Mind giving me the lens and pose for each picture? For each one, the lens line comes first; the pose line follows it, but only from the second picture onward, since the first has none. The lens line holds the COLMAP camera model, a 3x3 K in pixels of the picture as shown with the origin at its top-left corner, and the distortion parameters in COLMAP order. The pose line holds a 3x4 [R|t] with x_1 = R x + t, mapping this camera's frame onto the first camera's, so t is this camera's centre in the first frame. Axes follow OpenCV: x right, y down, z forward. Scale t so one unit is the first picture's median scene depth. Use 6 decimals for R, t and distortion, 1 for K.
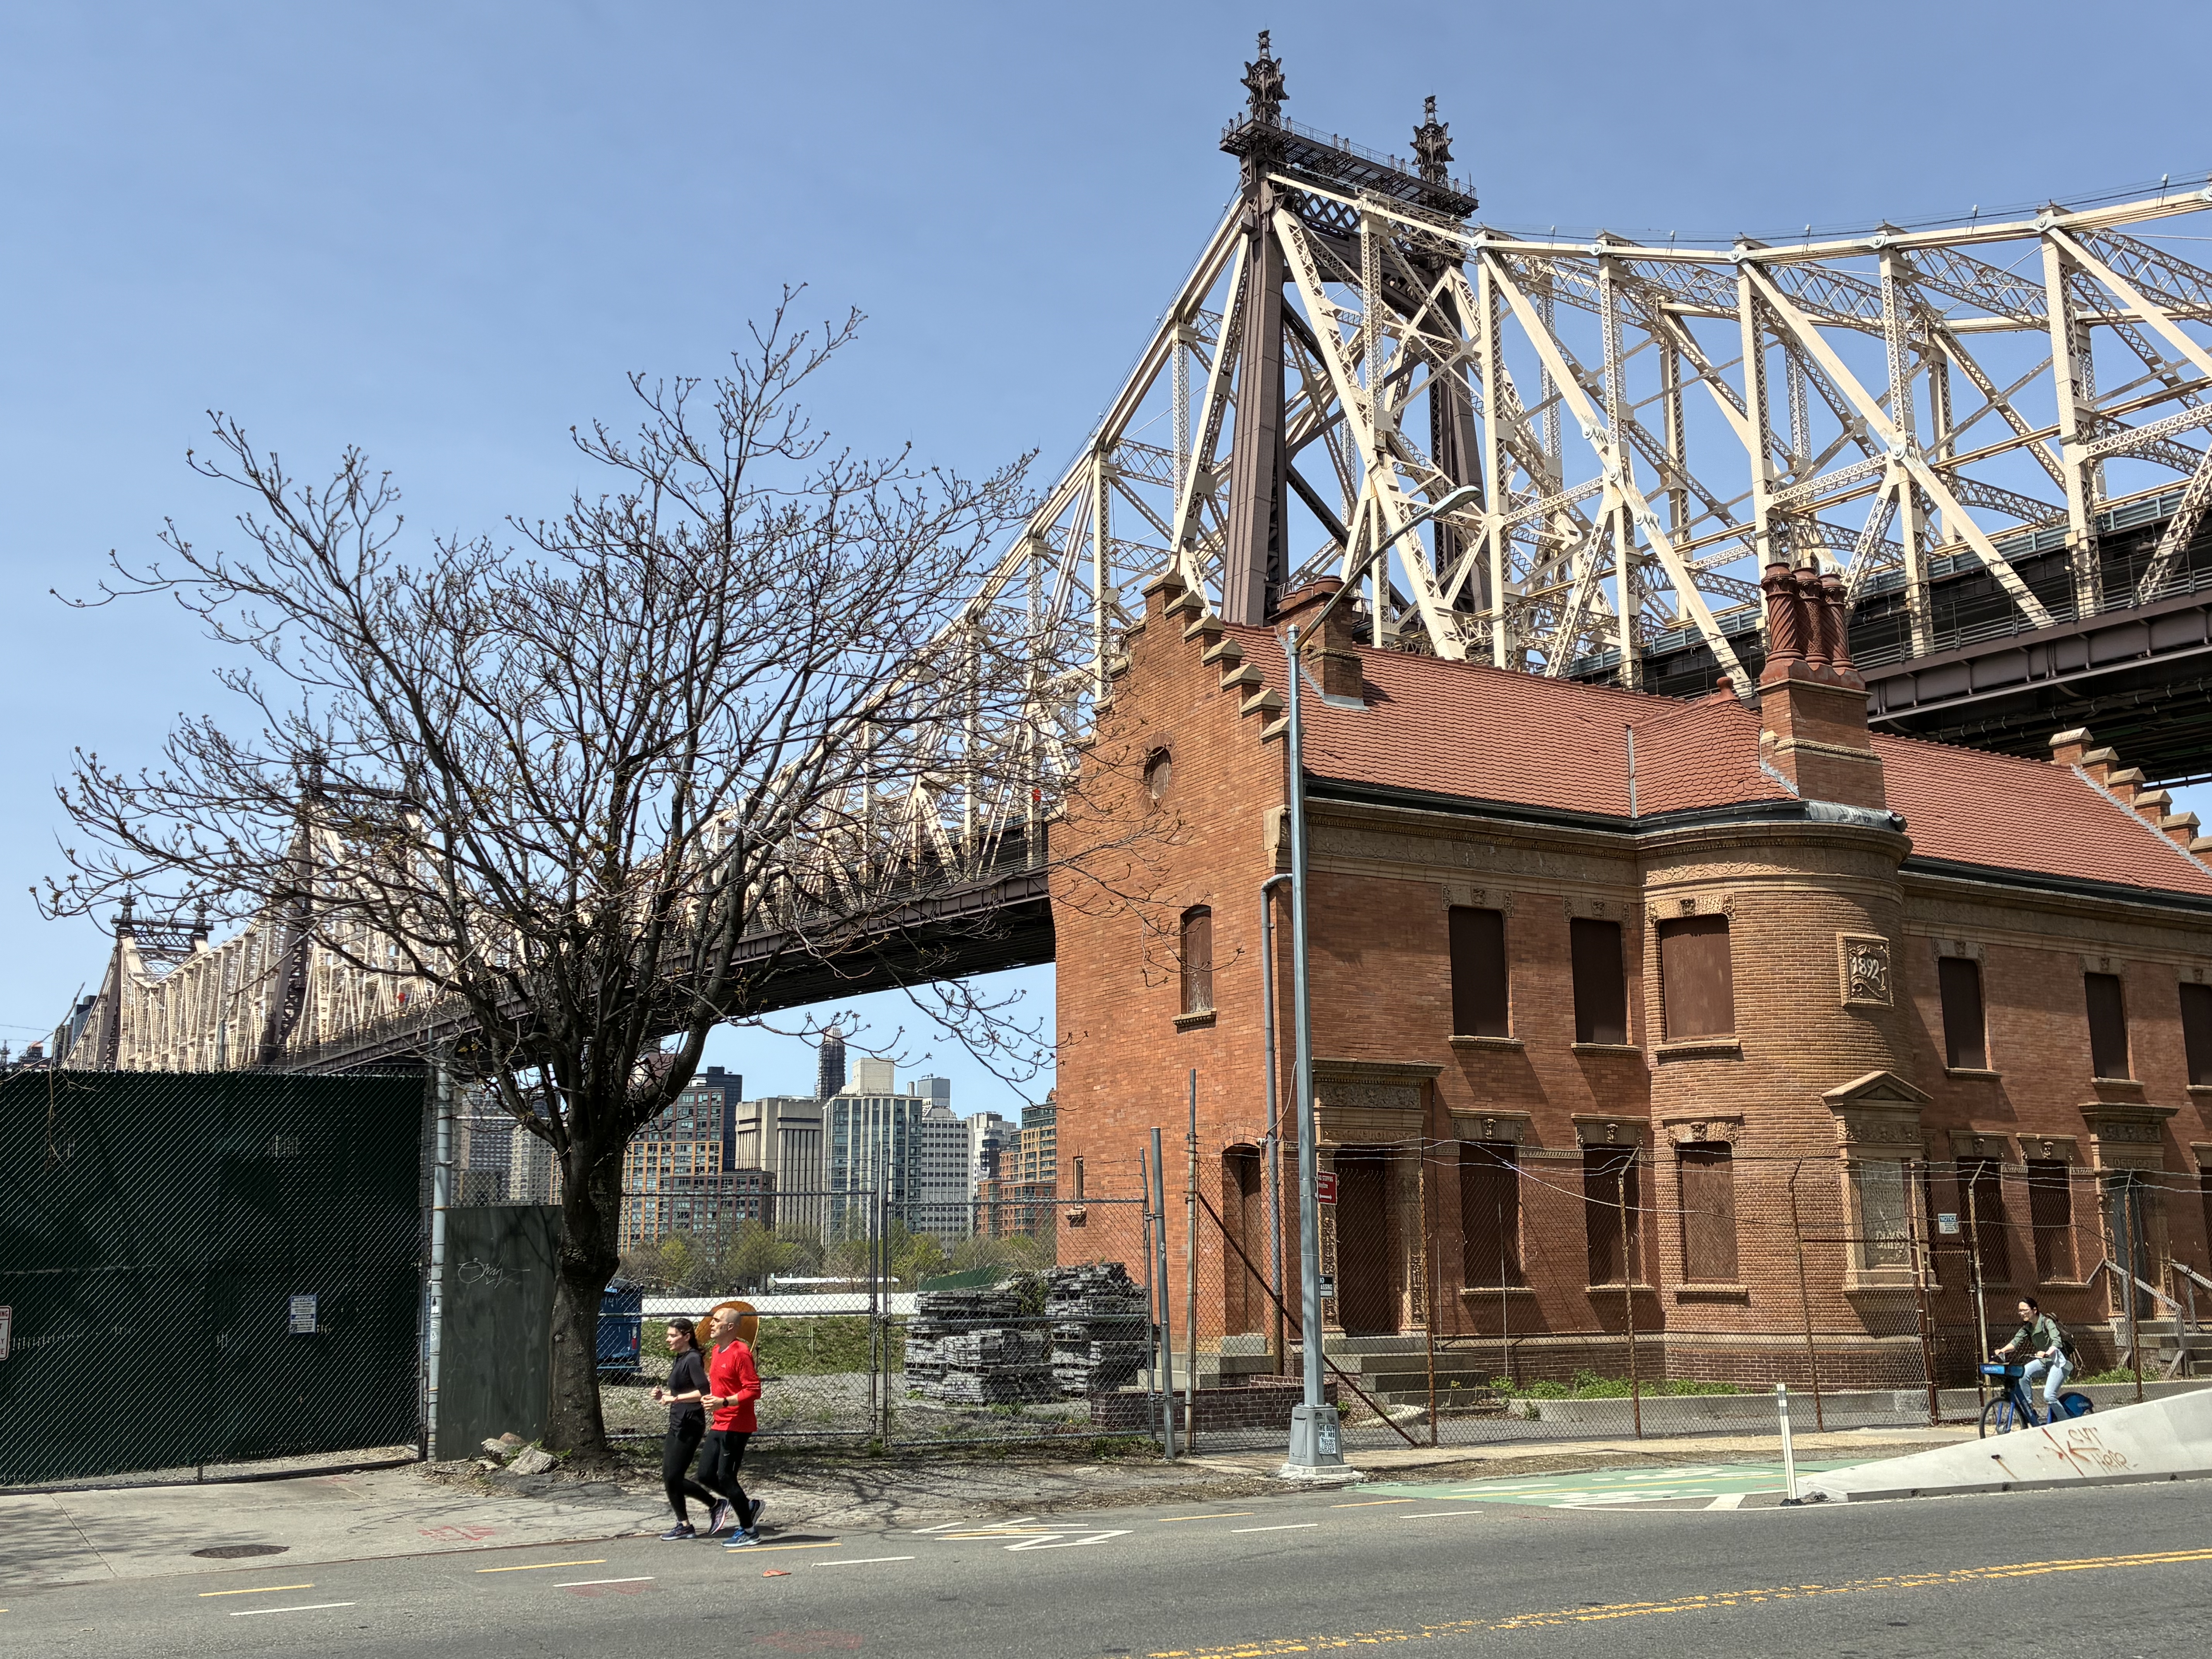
lens RADIAL K [[2148.4, 0, 1118.5], [0, 2148.4, 829.6], [0, 0, 1]] dist [0.006034, 0.000000]
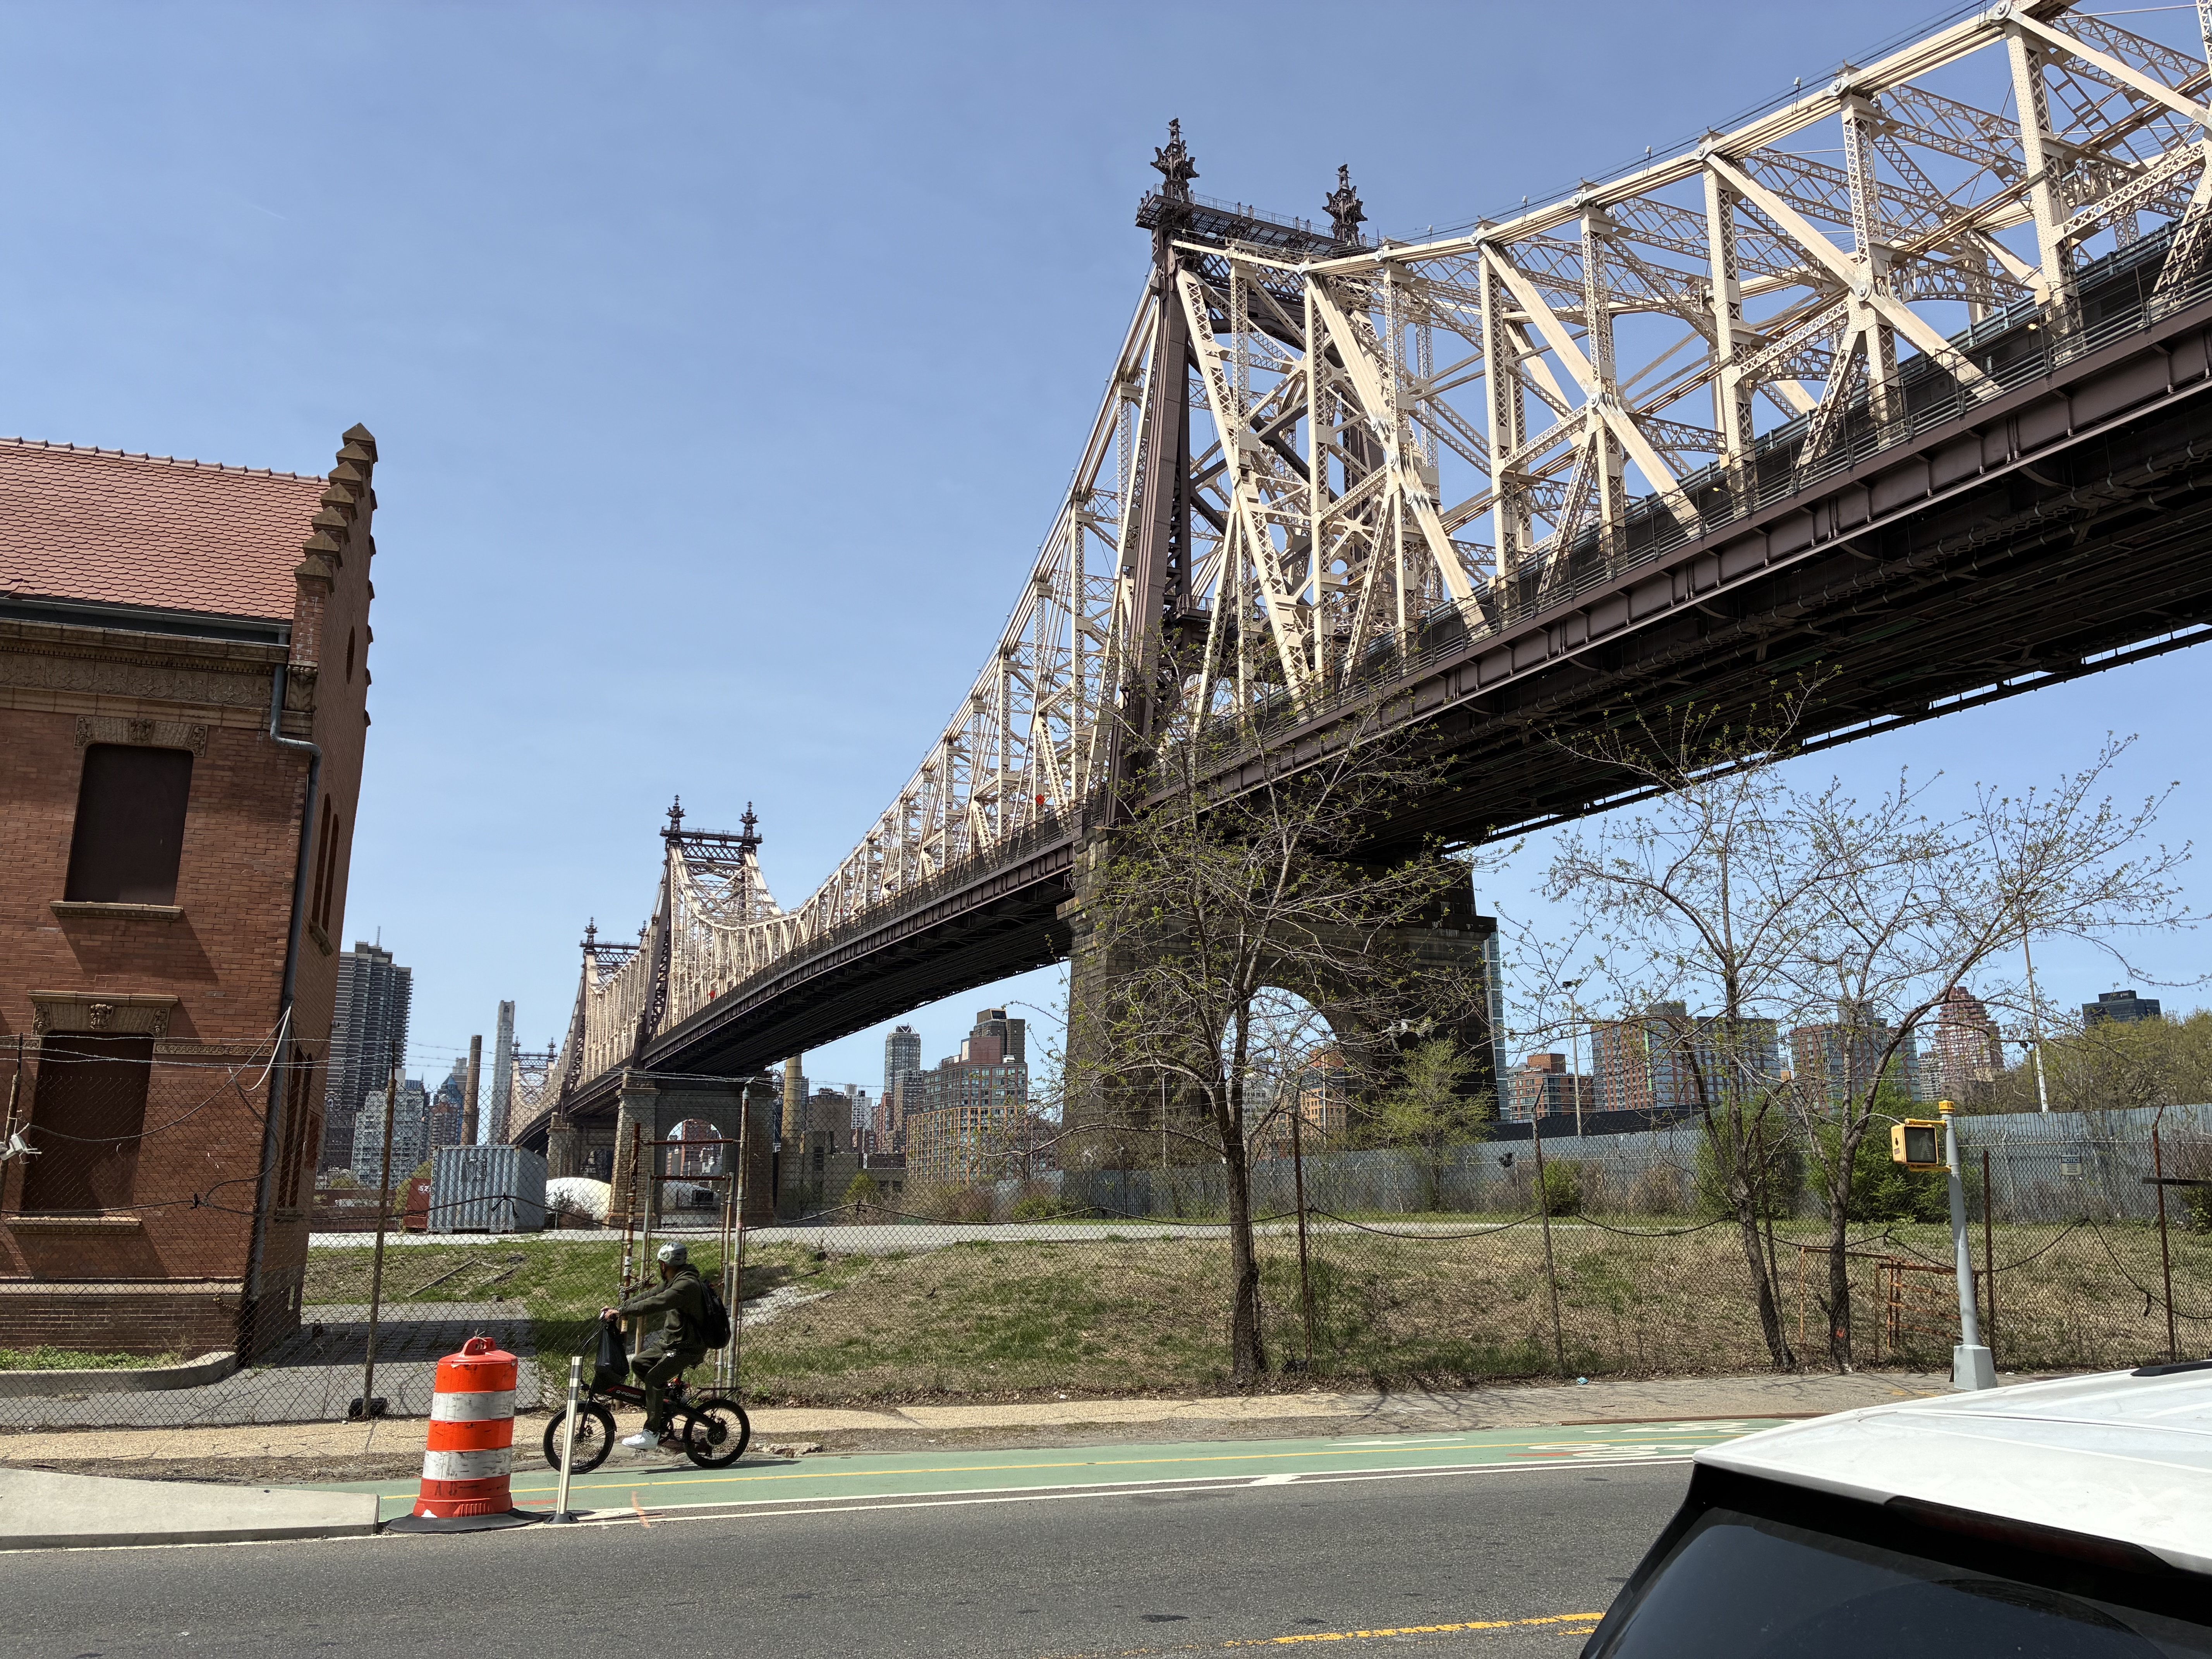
lens RADIAL K [[1690.4, 0, 1108.3], [0, 1690.4, 823.8], [0, 0, 1]] dist [0.014931, -0.007830]
pose [[0.983219, -0.039264, -0.178154, 0.203050], [0.035239, 0.999048, -0.025704, 0.027608], [0.178994, 0.018995, 0.983667, 0.131080]]
